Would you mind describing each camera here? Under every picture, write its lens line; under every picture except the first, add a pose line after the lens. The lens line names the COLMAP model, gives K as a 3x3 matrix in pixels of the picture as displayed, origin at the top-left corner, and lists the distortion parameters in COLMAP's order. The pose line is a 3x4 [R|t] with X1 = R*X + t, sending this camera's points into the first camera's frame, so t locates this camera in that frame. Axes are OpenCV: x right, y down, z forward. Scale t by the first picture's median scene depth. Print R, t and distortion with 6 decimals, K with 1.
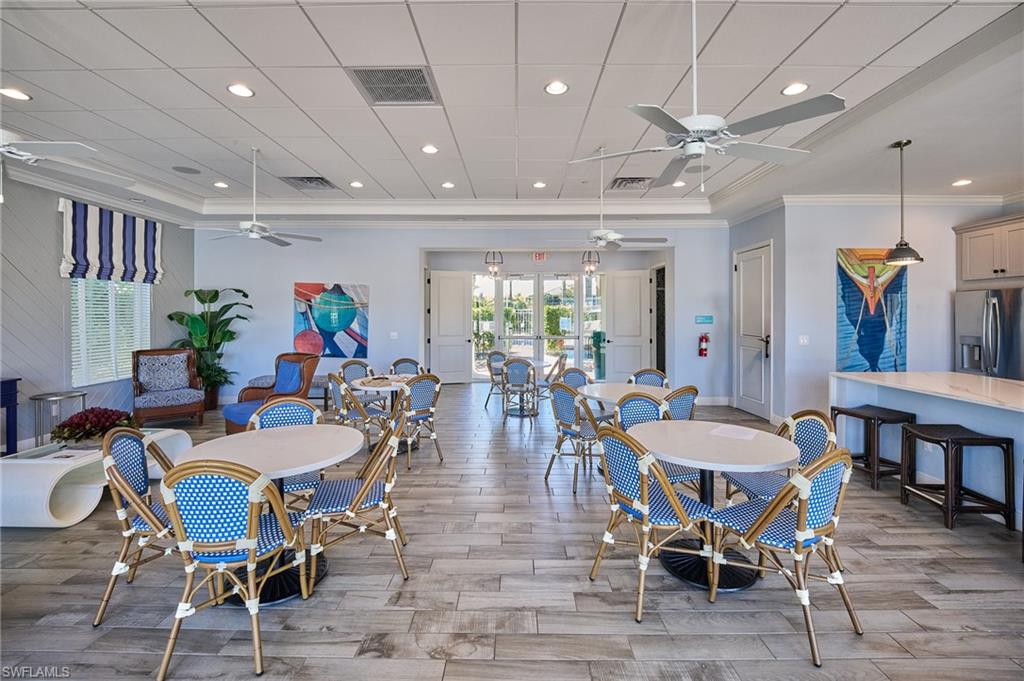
lens RADIAL K [[431.8, 0, 515.1], [0, 431.8, 339.8], [0, 0, 1]] dist [-0.011741, -0.000413]
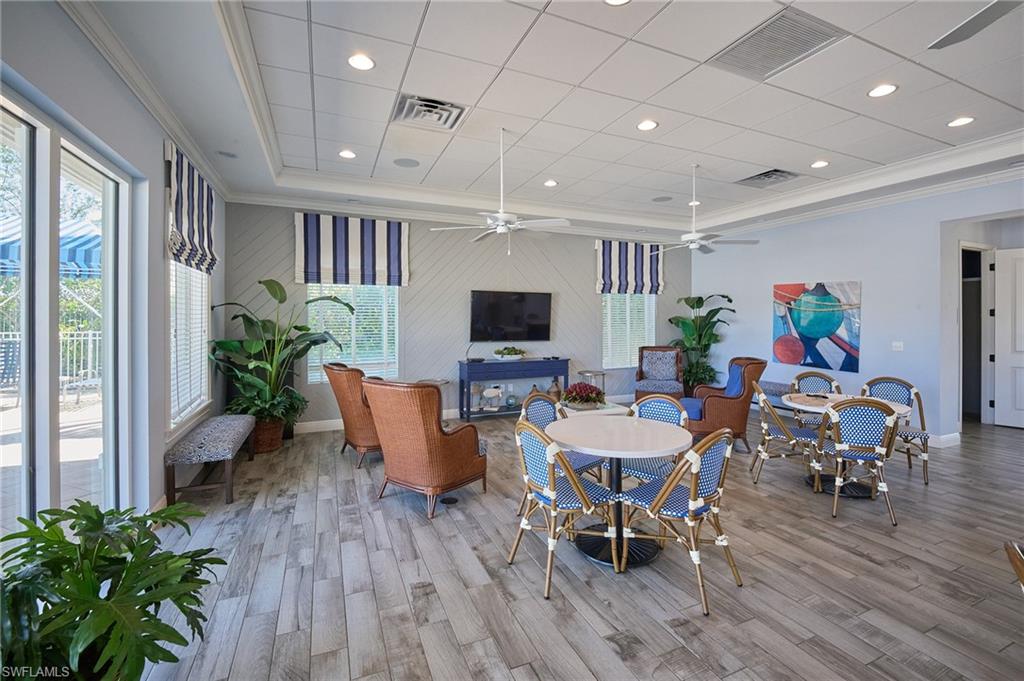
lens RADIAL K [[433.9, 0, 512.0], [0, 433.9, 340.5], [0, 0, 1]] dist [0.000618, -0.000232]
pose [[0.412487, 0.043375, -0.909930, 0.159983], [-0.049887, 0.998442, 0.024980, -0.006529], [0.909596, 0.035090, 0.414008, 0.102397]]
